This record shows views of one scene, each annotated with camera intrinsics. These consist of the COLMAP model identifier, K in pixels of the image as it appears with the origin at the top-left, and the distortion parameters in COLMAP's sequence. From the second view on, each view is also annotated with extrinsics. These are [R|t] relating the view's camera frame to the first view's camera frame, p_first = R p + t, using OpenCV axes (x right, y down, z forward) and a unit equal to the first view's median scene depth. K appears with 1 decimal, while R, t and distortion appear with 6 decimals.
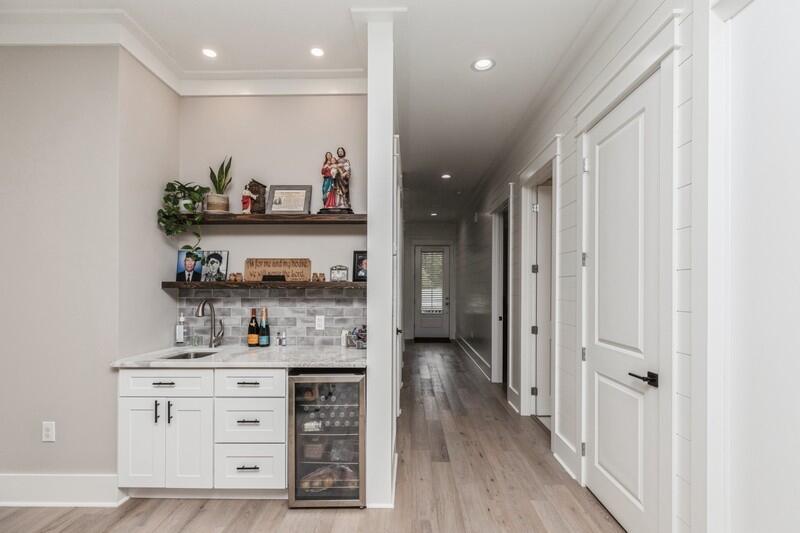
lens RADIAL K [[366.1, 0, 399.5], [0, 366.1, 289.1], [0, 0, 1]] dist [0.006941, -0.000308]
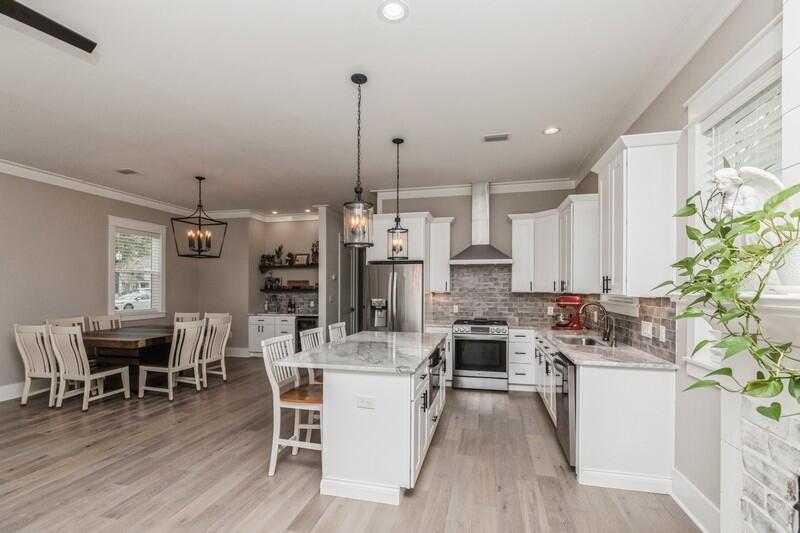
lens RADIAL K [[366.1, 0, 399.9], [0, 366.1, 291.8], [0, 0, 1]] dist [0.006941, -0.000308]
pose [[0.978331, 0.000513, -0.207048, 1.006417], [0.000406, 0.999990, 0.004397, -0.010188], [0.207048, -0.004386, 0.978321, -1.565622]]
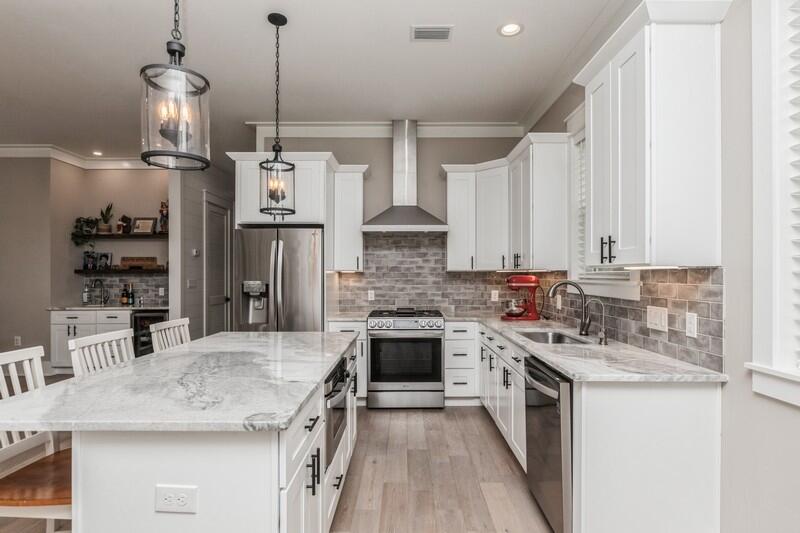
lens RADIAL K [[423.3, 0, 402.1], [0, 423.3, 277.8], [0, 0, 1]] dist [-0.002134, 0.000365]
pose [[0.999810, -0.003573, 0.019185, 0.978793], [0.003527, 0.999991, 0.002458, 0.021437], [-0.019194, -0.002390, 0.999813, -1.189015]]
